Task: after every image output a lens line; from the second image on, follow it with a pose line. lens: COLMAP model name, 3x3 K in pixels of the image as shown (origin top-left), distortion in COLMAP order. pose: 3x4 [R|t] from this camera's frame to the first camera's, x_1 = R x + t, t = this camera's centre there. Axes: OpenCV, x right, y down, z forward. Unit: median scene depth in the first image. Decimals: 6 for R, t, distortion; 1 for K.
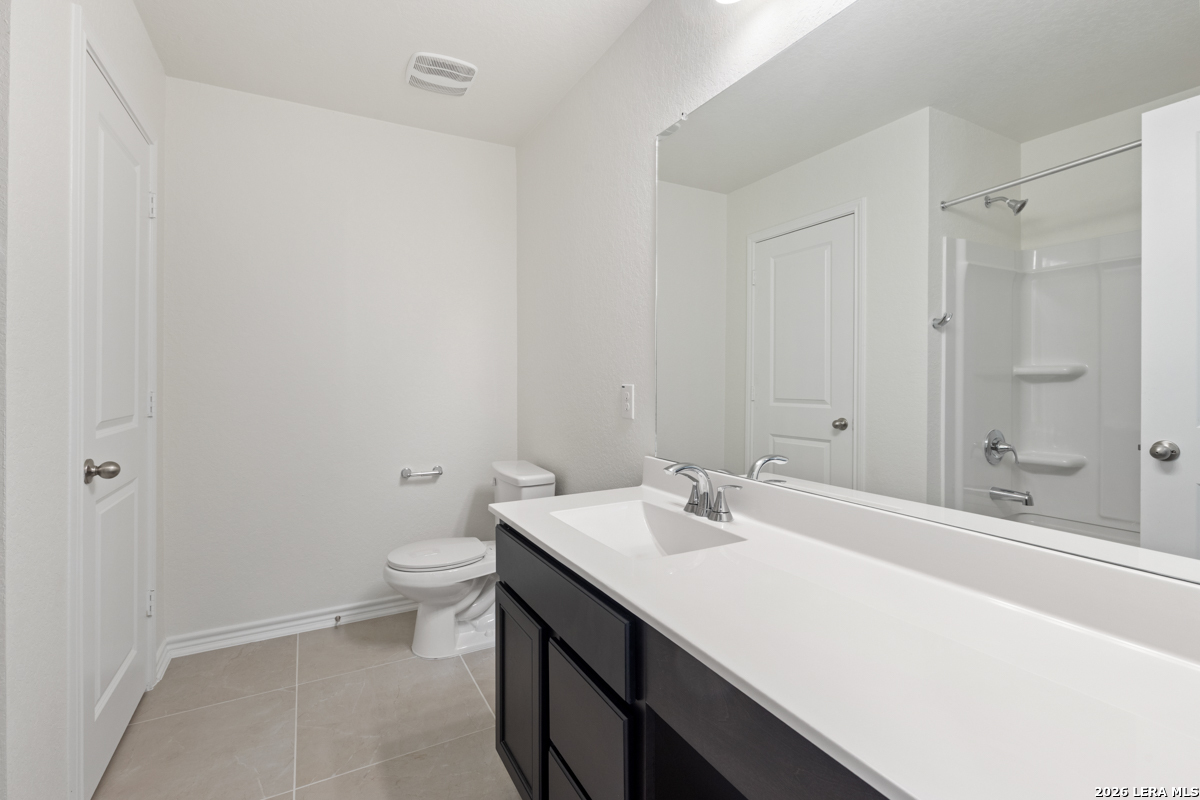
lens RADIAL K [[541.9, 0, 599.3], [0, 541.9, 389.9], [0, 0, 1]] dist [-0.003707, -0.000250]
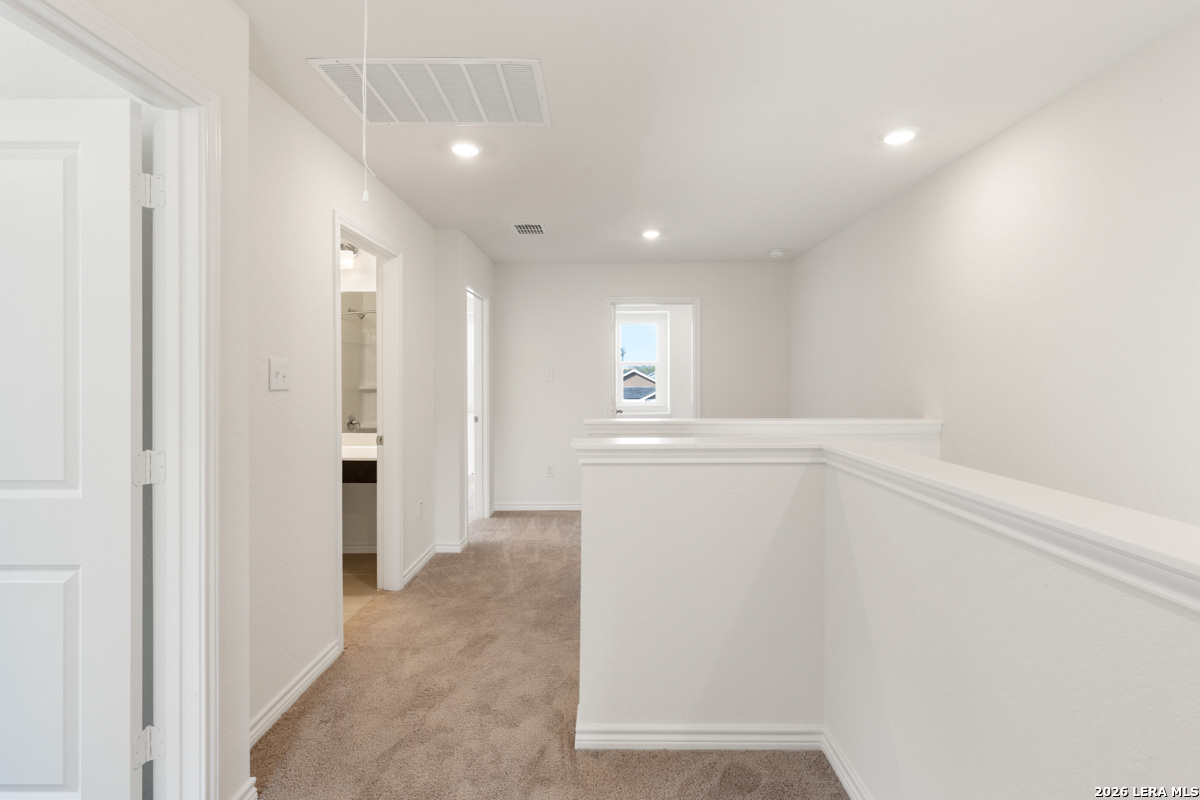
lens RADIAL K [[541.9, 0, 600.3], [0, 541.9, 394.7], [0, 0, 1]] dist [-0.003707, -0.000250]
pose [[0.481021, 0.006073, 0.876688, -0.704616], [-0.007231, 0.999969, -0.002960, -0.006450], [-0.876679, -0.004916, 0.481050, -0.934766]]
